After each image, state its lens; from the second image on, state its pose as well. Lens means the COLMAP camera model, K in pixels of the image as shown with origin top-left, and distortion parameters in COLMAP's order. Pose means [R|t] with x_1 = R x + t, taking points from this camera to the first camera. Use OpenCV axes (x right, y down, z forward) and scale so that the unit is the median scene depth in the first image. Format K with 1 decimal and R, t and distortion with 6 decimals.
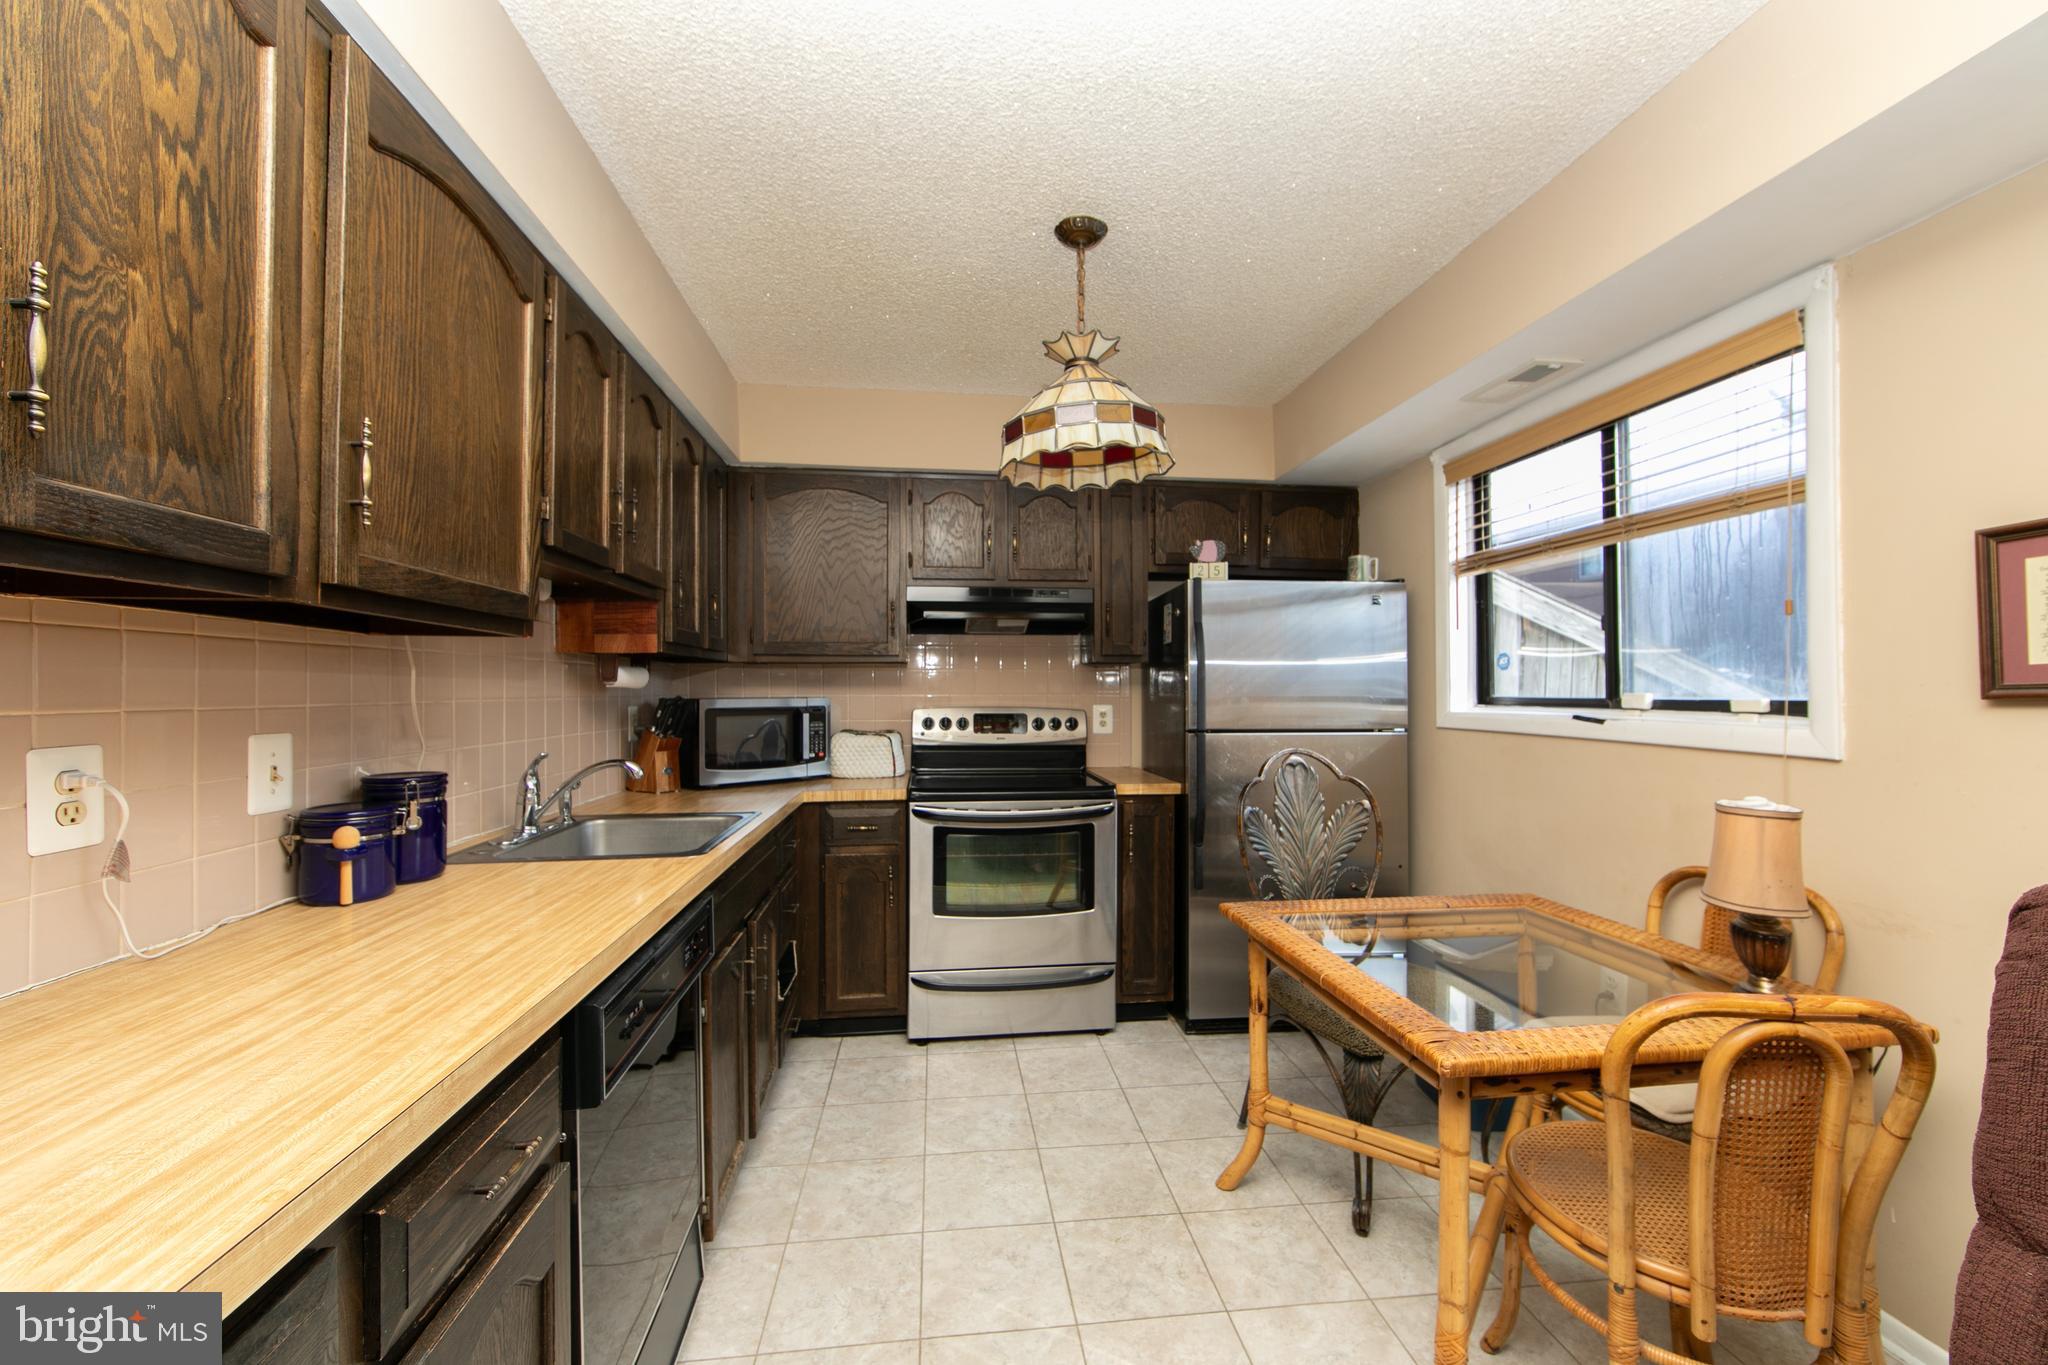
lens RADIAL K [[820.5, 0, 1032.1], [0, 820.5, 687.4], [0, 0, 1]] dist [-0.002281, -0.000597]
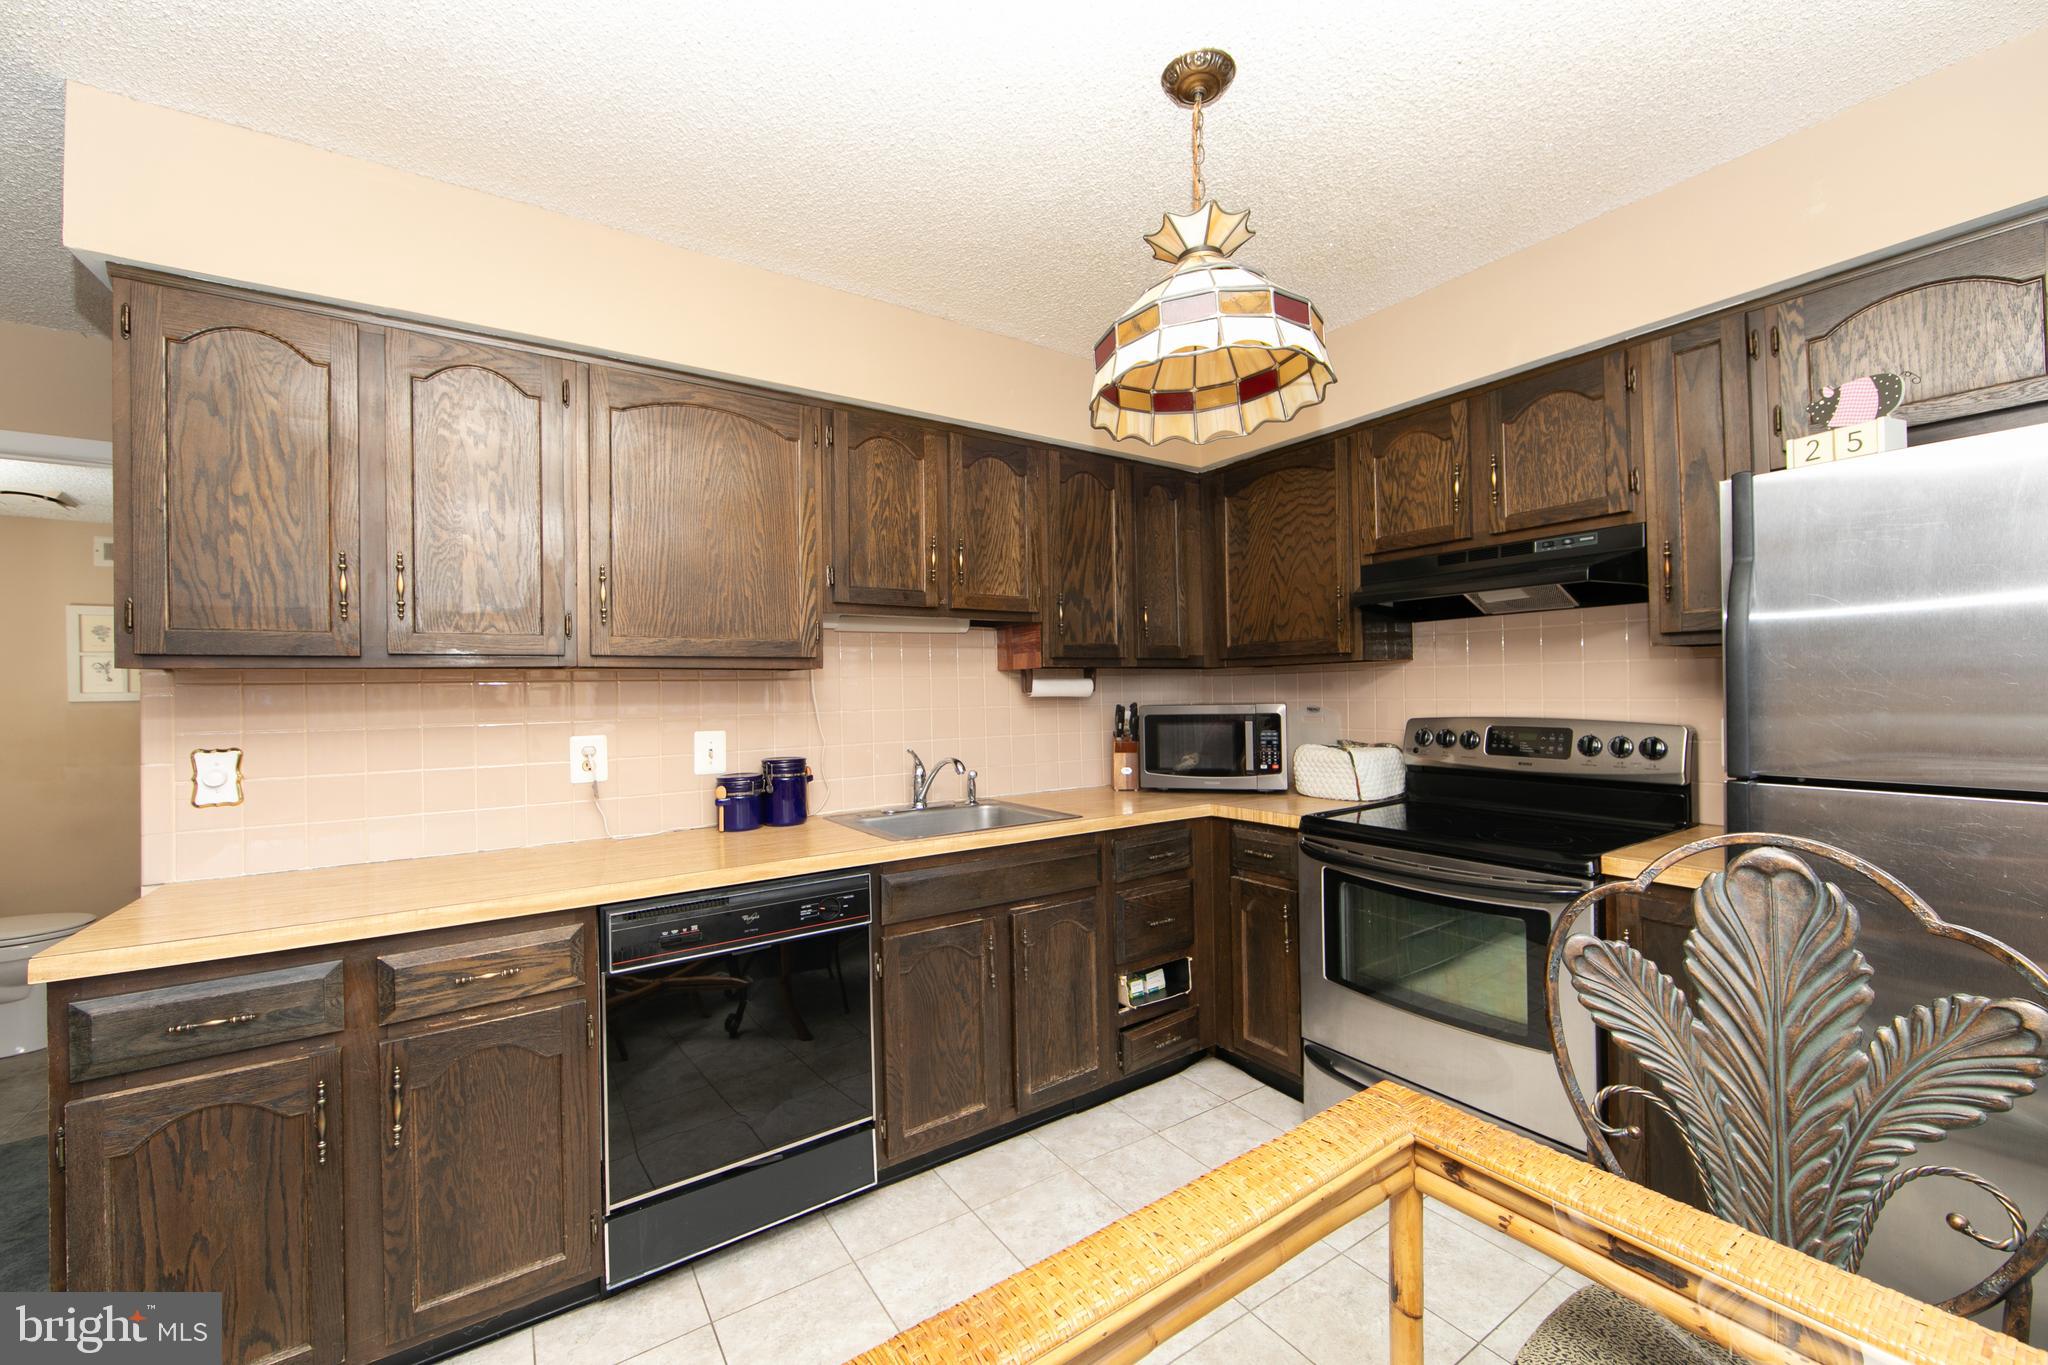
lens RADIAL K [[820.5, 0, 1032.1], [0, 820.5, 687.4], [0, 0, 1]] dist [-0.002281, -0.000597]
pose [[0.434342, -0.012437, -0.900662, 0.478170], [0.020084, 0.999790, -0.004120, -0.008556], [0.900524, -0.016300, 0.434500, 0.399723]]
